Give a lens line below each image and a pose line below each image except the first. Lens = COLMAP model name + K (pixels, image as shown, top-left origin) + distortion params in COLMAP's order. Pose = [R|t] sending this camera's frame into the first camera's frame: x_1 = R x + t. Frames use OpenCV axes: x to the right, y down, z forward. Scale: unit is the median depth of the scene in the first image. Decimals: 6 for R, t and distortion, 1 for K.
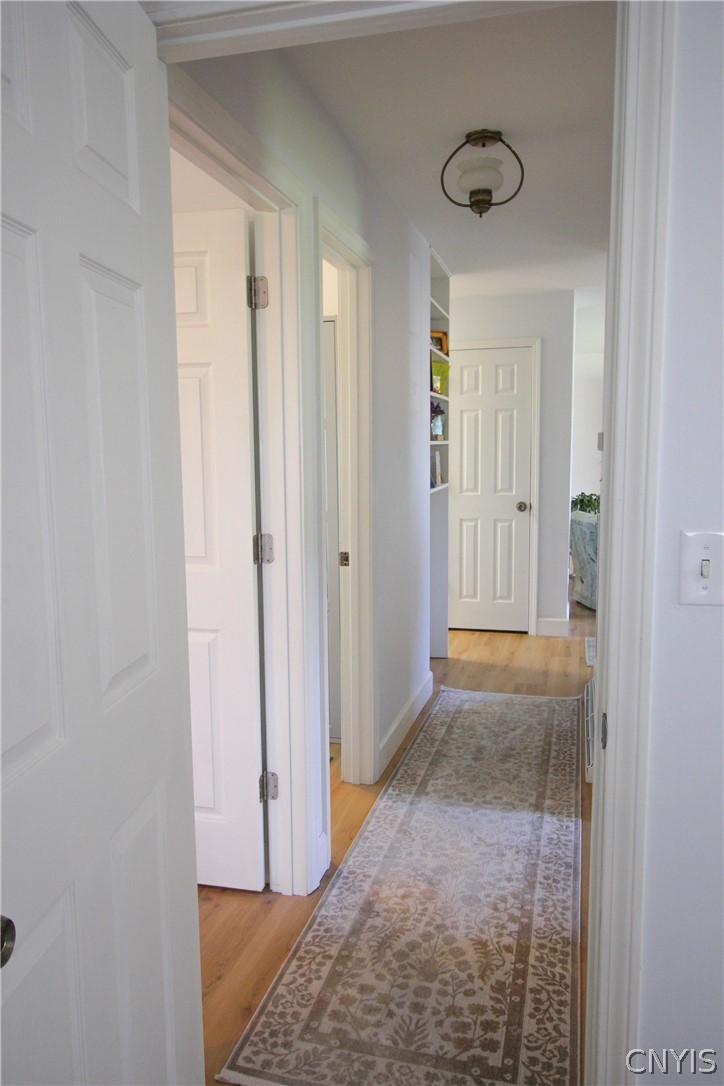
lens RADIAL K [[814.6, 0, 362.0], [0, 814.6, 543.0], [0, 0, 1]] dist [-0.004979, -0.000311]
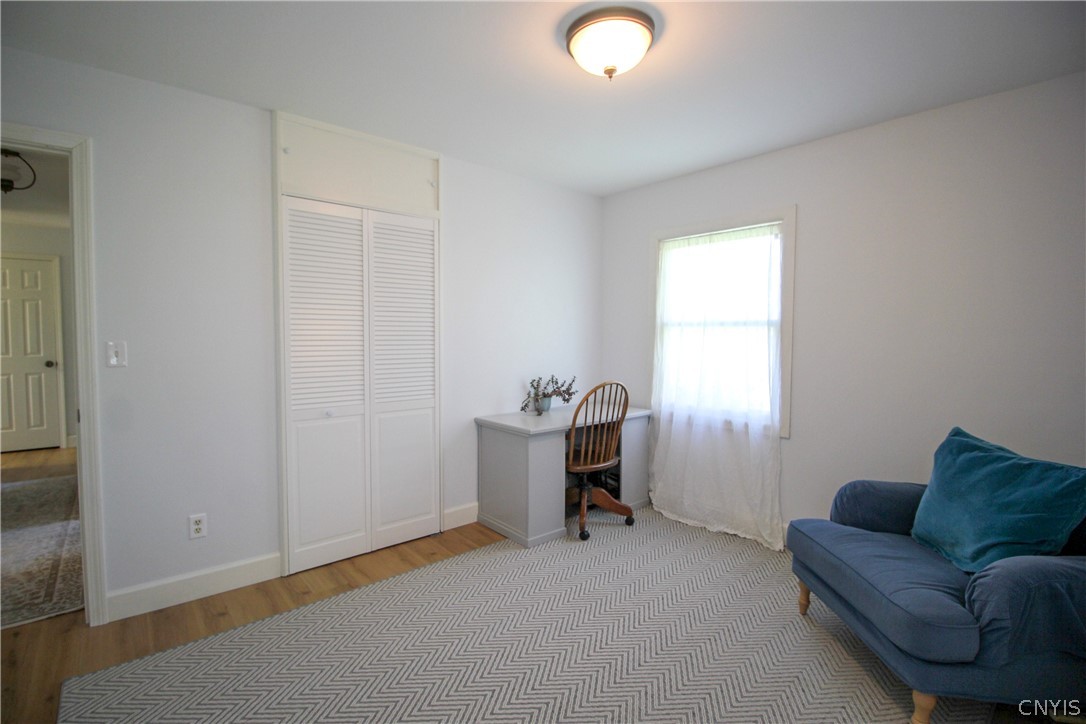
lens RADIAL K [[511.7, 0, 543.0], [0, 511.7, 362.0], [0, 0, 1]] dist [-0.000586, -0.010923]
pose [[0.576546, -0.028502, 0.816568, -0.092192], [0.083722, 0.996192, -0.024341, 0.107458], [-0.812764, 0.082398, 0.576736, -0.614729]]
